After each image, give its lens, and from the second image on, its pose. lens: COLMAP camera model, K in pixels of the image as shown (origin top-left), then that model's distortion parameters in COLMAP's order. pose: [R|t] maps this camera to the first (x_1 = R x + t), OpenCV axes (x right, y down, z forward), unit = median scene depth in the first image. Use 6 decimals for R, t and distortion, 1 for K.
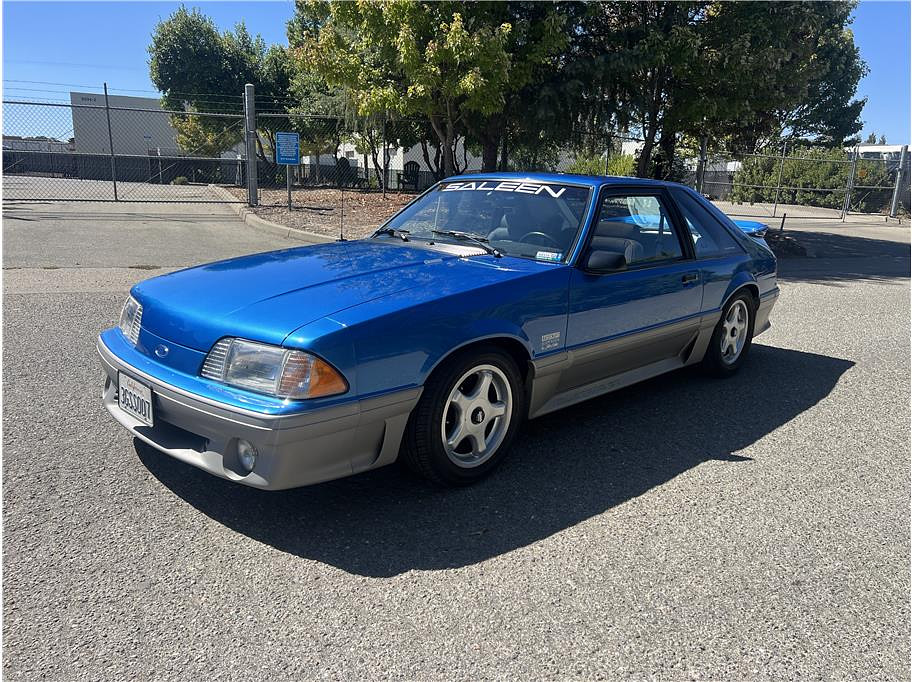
lens RADIAL K [[725.7, 0, 459.6], [0, 725.7, 341.1], [0, 0, 1]] dist [0.056448, -0.065805]
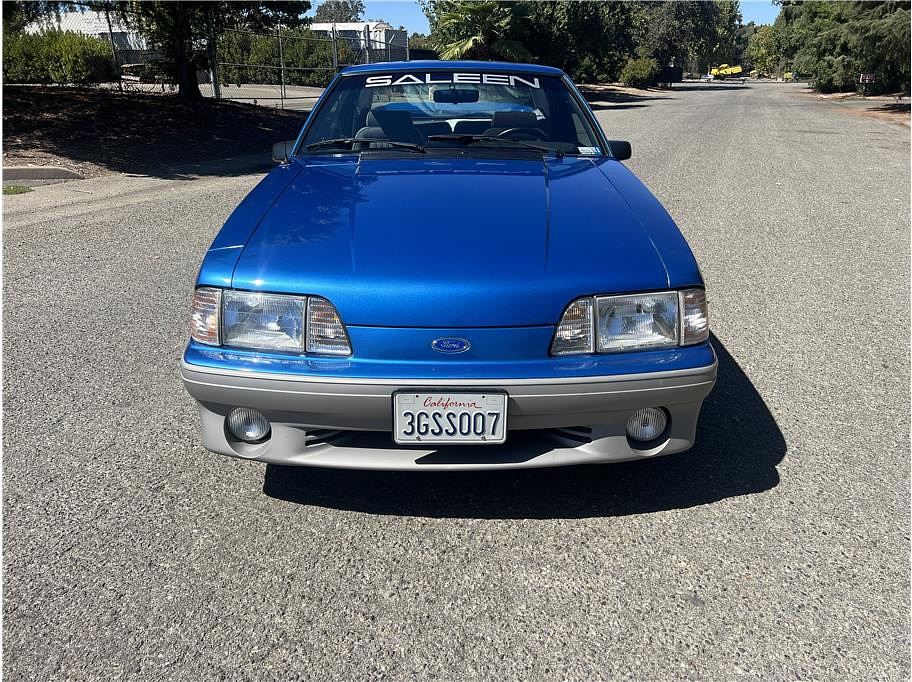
lens RADIAL K [[725.7, 0, 459.6], [0, 725.7, 341.1], [0, 0, 1]] dist [0.056448, -0.065805]
pose [[0.688016, -0.280206, 0.669416, -0.162539], [0.174762, 0.959276, 0.221917, -0.026939], [-0.704338, -0.035694, 0.708967, 0.091942]]
